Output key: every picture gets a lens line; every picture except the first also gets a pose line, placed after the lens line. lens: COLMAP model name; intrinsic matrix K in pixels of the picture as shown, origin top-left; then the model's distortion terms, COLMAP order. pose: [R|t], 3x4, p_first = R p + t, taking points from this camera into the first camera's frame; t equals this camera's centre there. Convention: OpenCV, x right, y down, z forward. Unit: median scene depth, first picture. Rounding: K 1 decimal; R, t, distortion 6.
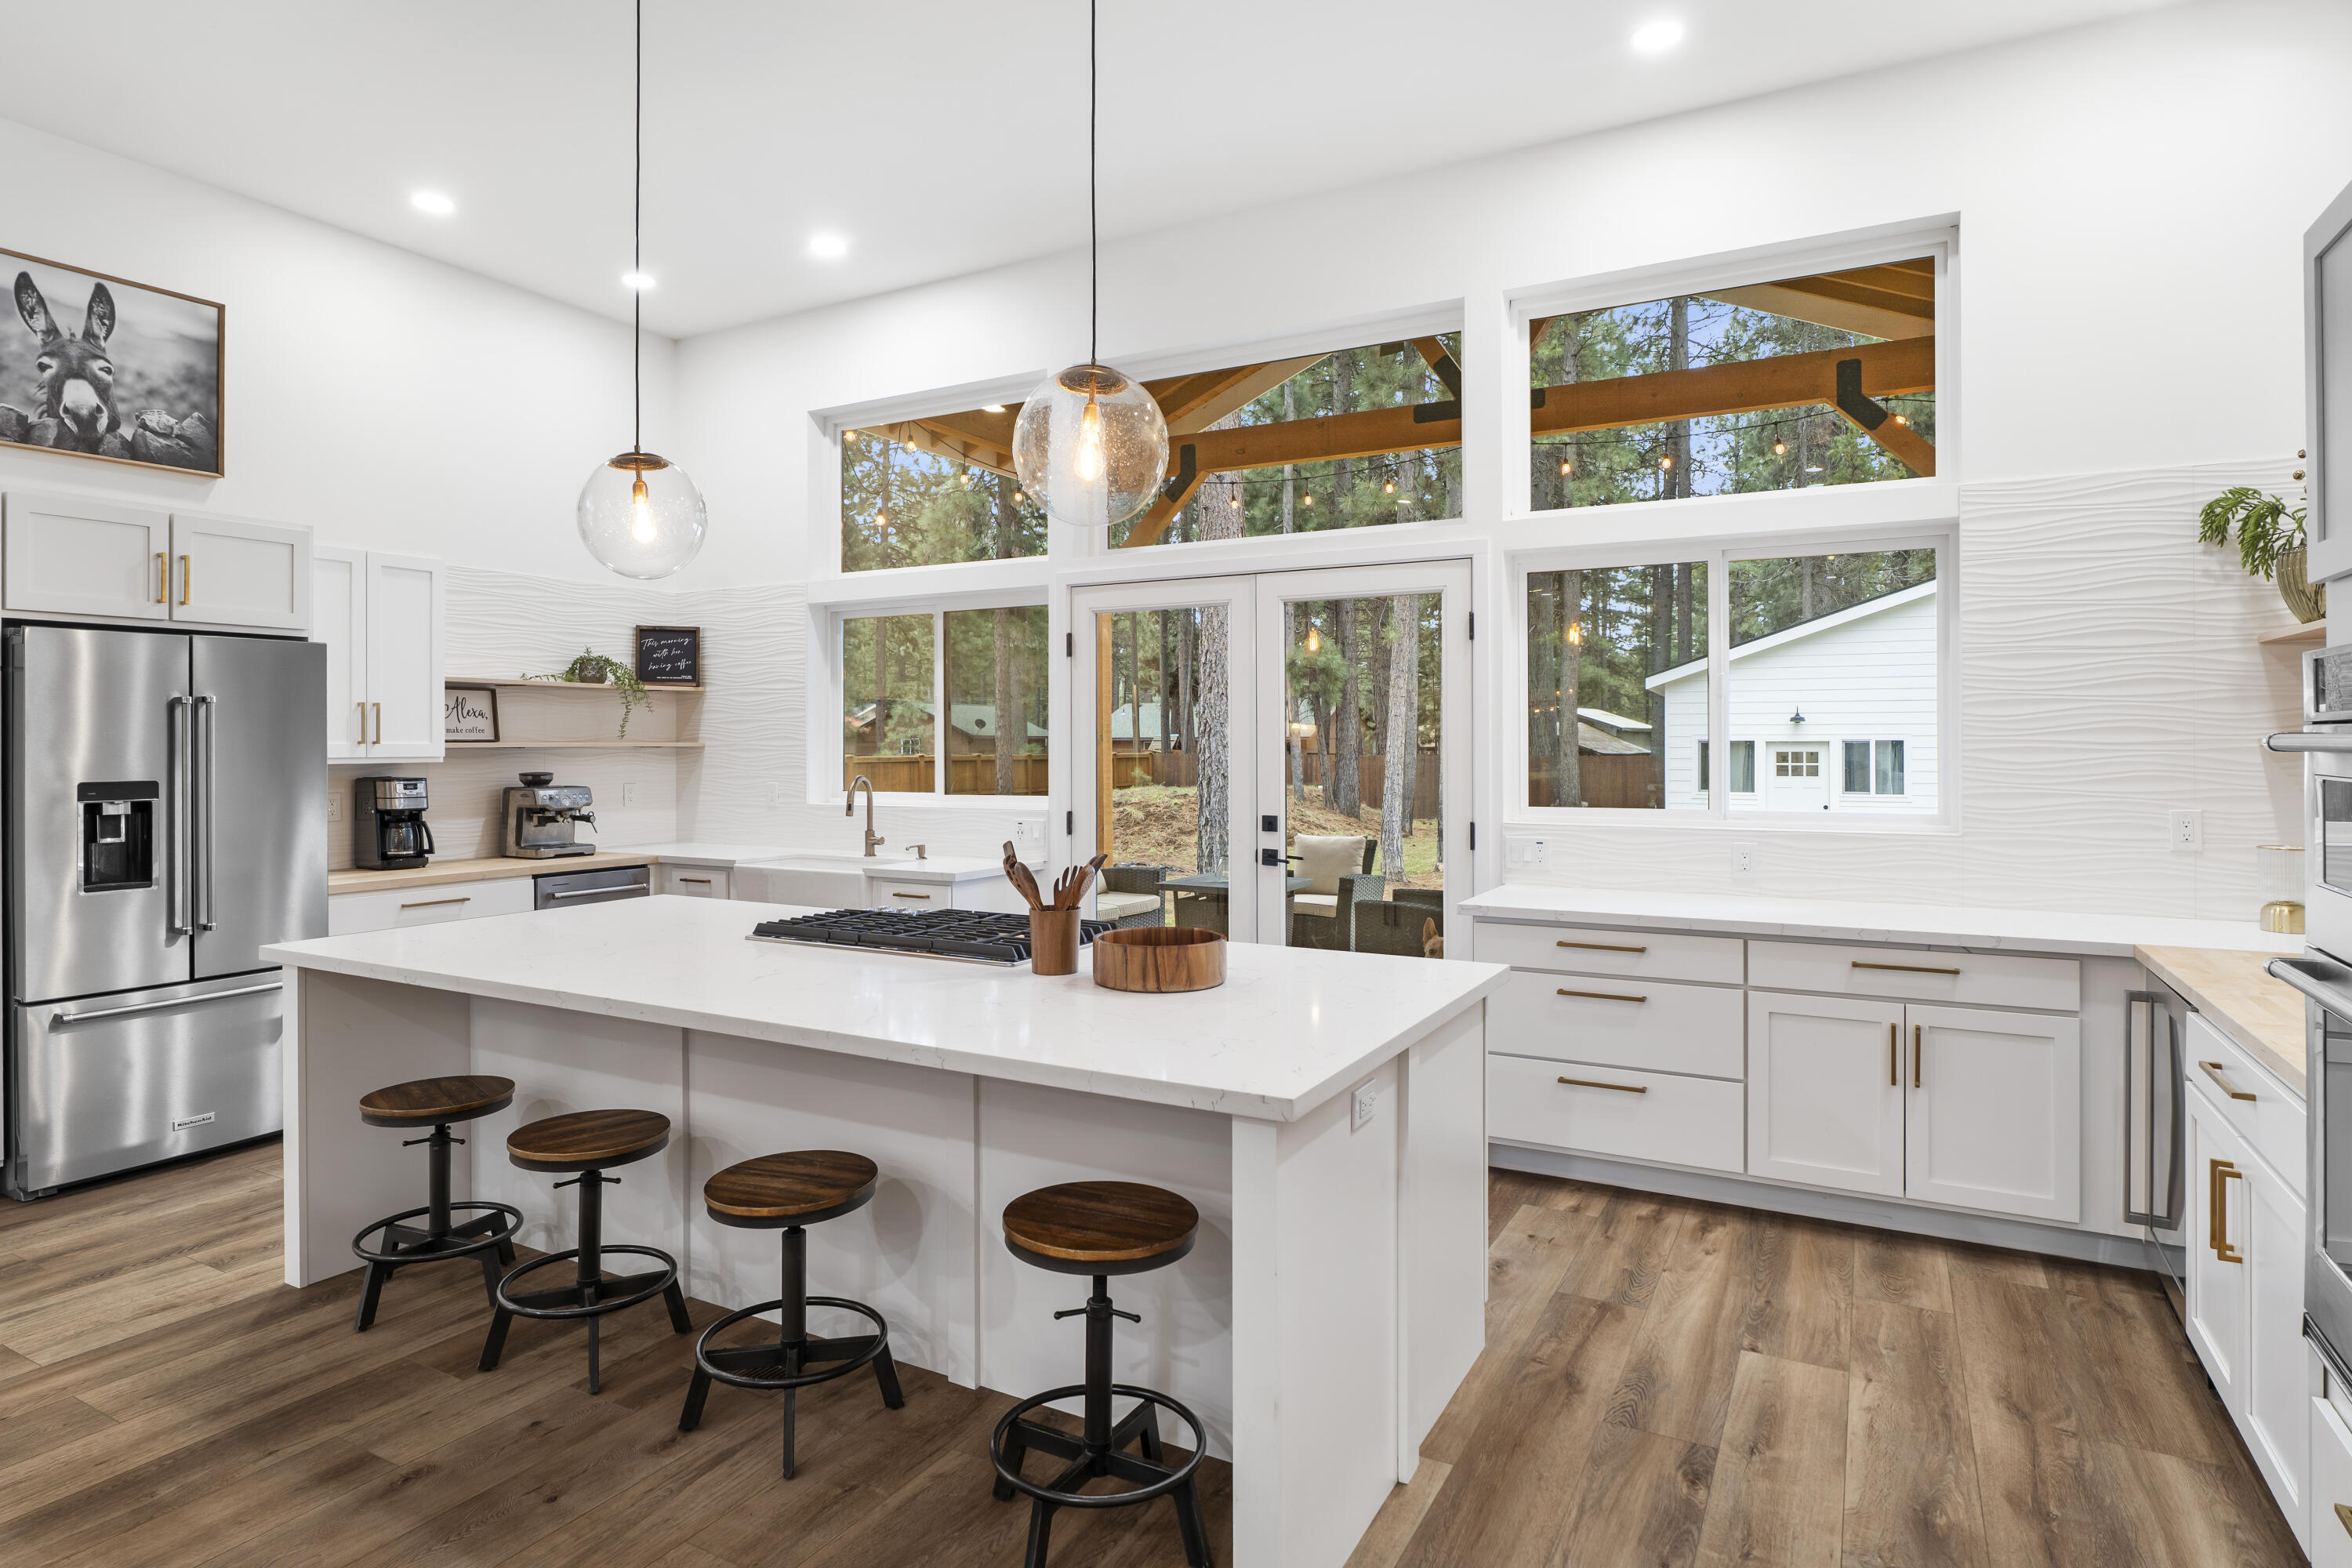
lens RADIAL K [[1285.9, 0, 1161.3], [0, 1285.9, 742.1], [0, 0, 1]] dist [-0.023544, 0.006076]
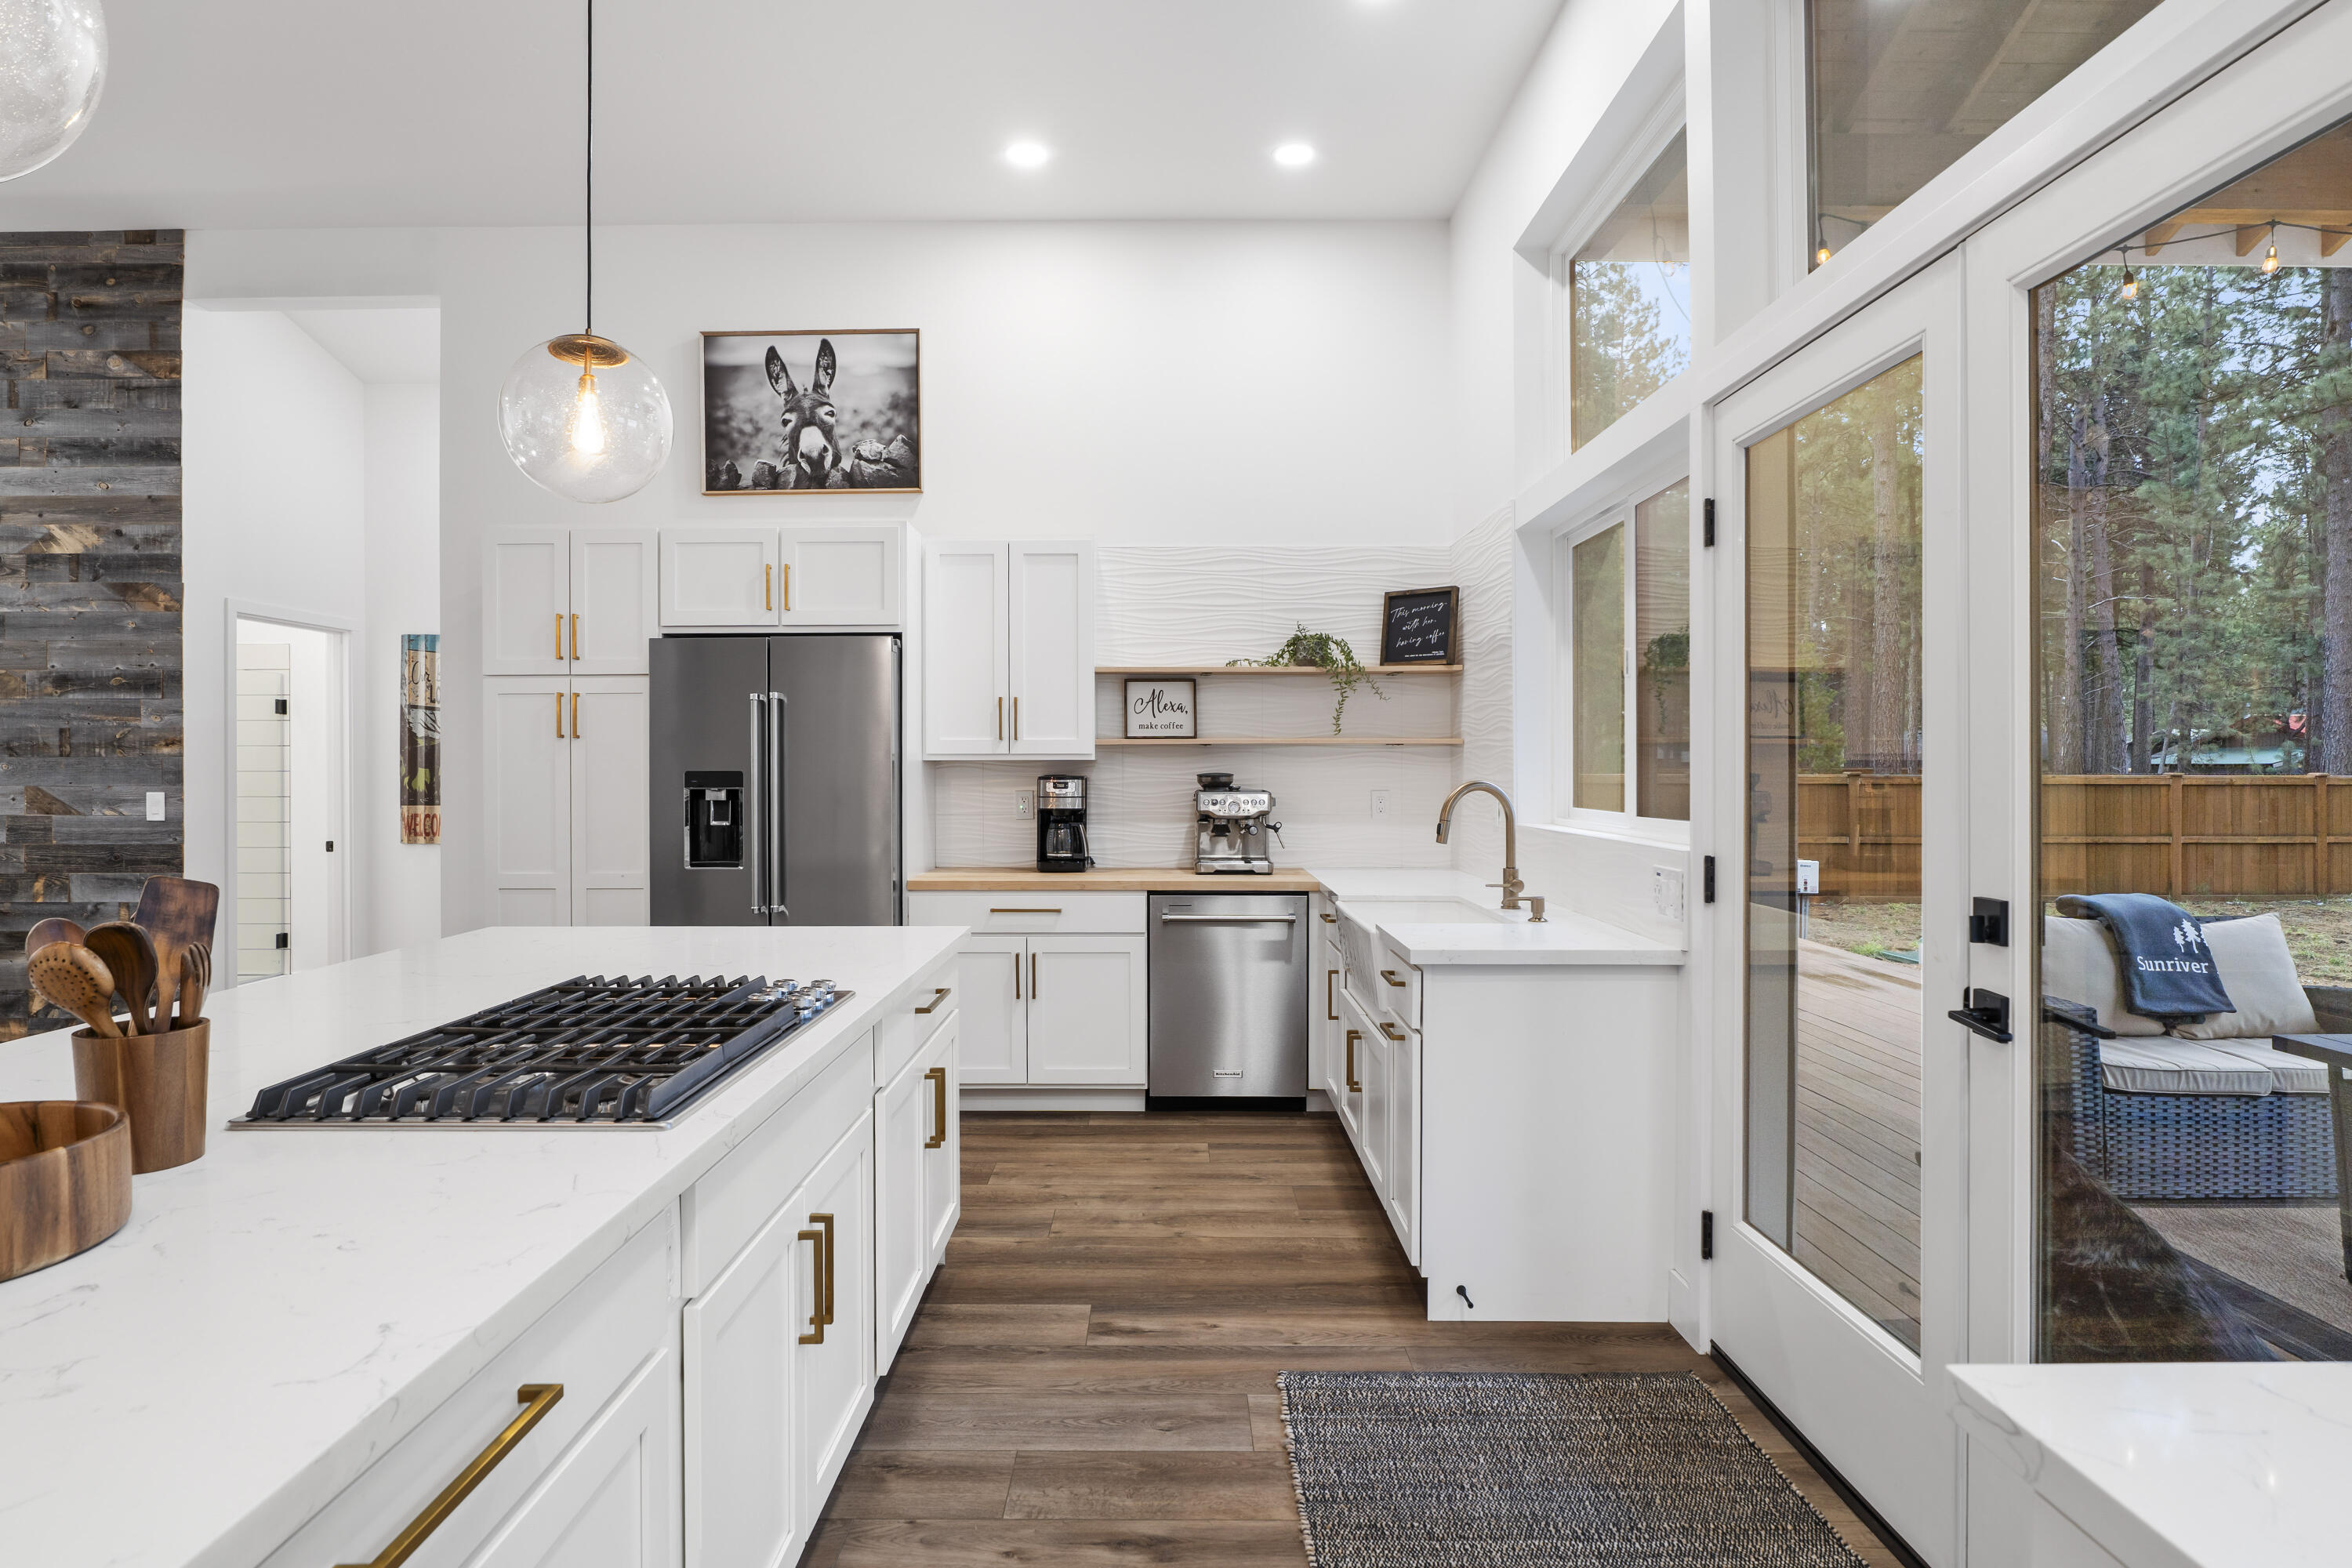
lens RADIAL K [[1285.9, 0, 1155.2], [0, 1285.9, 767.0], [0, 0, 1]] dist [-0.023544, 0.006076]
pose [[0.478878, 0.002749, -0.877877, 0.285578], [0.001306, 0.999992, 0.003843, 0.018366], [0.877881, -0.002987, 0.478870, 0.623758]]
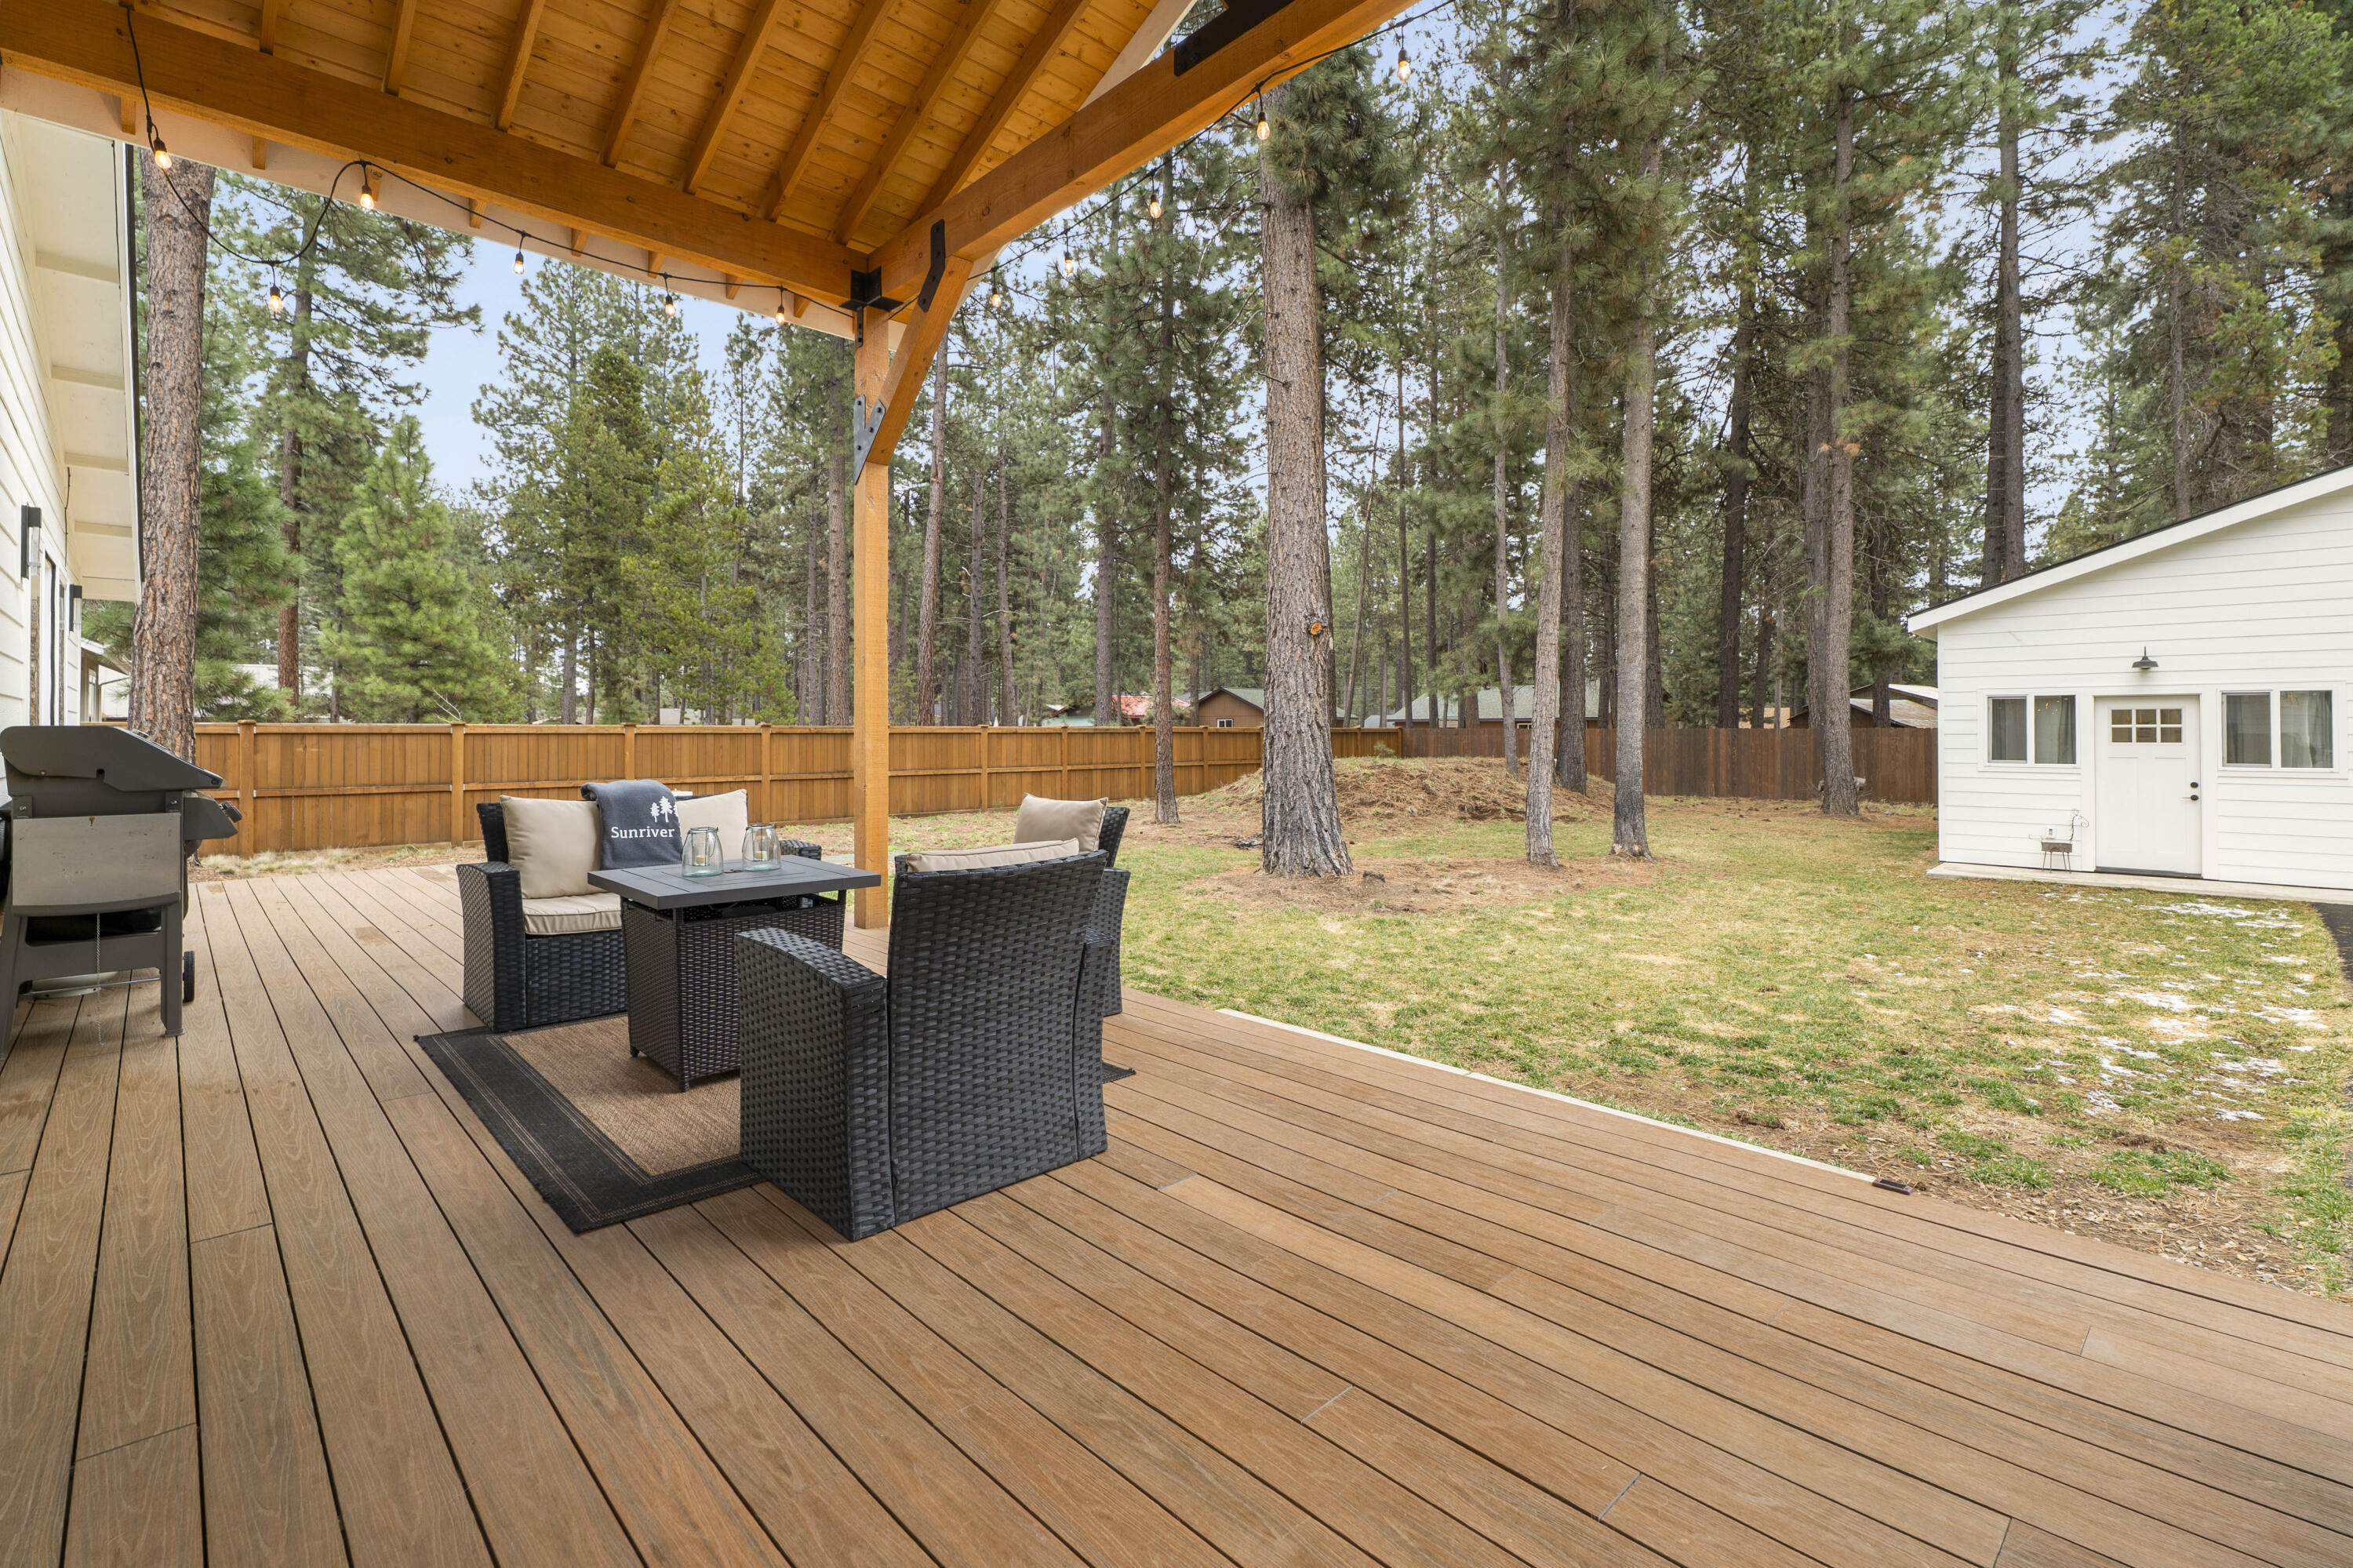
lens RADIAL K [[1068.0, 0, 1160.5], [0, 1068.0, 732.2], [0, 0, 1]] dist [0.001779, -0.000464]
pose [[0.951899, -0.002090, -0.306405, 0.517911], [0.003477, 0.999986, 0.003982, 0.058974], [0.306393, -0.004856, 0.951893, 0.849392]]
